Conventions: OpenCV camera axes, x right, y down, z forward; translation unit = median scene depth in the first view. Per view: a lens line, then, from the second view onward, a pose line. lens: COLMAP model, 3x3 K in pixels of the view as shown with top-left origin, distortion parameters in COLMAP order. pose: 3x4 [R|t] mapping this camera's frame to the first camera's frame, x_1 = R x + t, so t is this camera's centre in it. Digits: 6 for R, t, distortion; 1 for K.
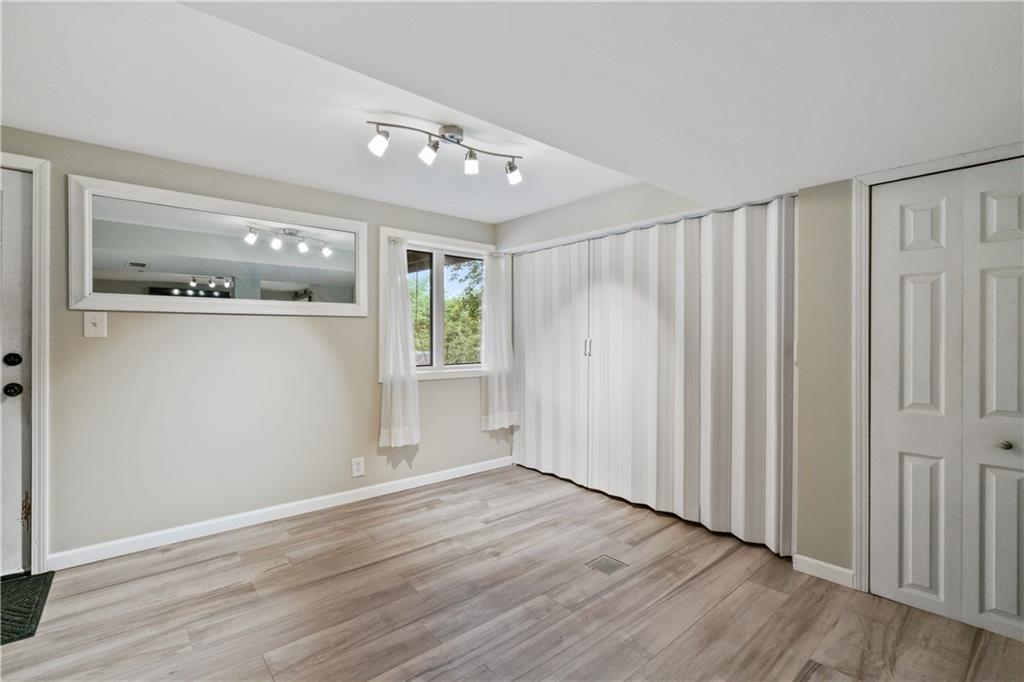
lens RADIAL K [[465.0, 0, 511.7], [0, 465.0, 339.1], [0, 0, 1]] dist [-0.001581, 0.000350]
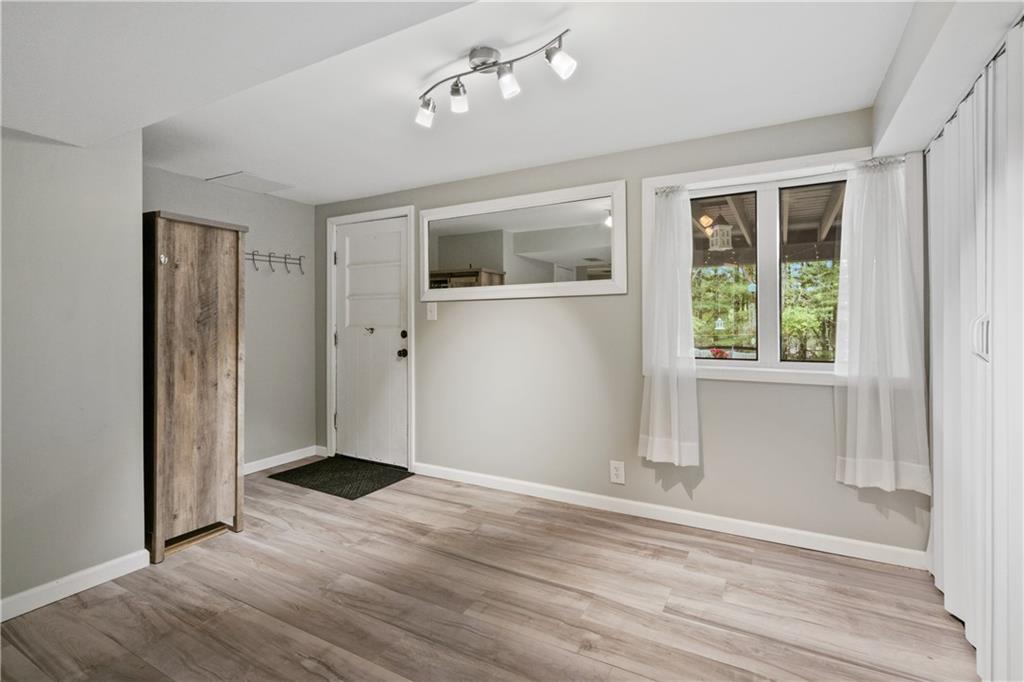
lens RADIAL K [[497.8, 0, 497.2], [0, 497.8, 323.5], [0, 0, 1]] dist [-0.003683, 0.001338]
pose [[0.332058, -0.000246, -0.943259, 0.534698], [0.001040, 0.999999, 0.000105, 0.005469], [0.943258, -0.001016, 0.332058, 0.588655]]
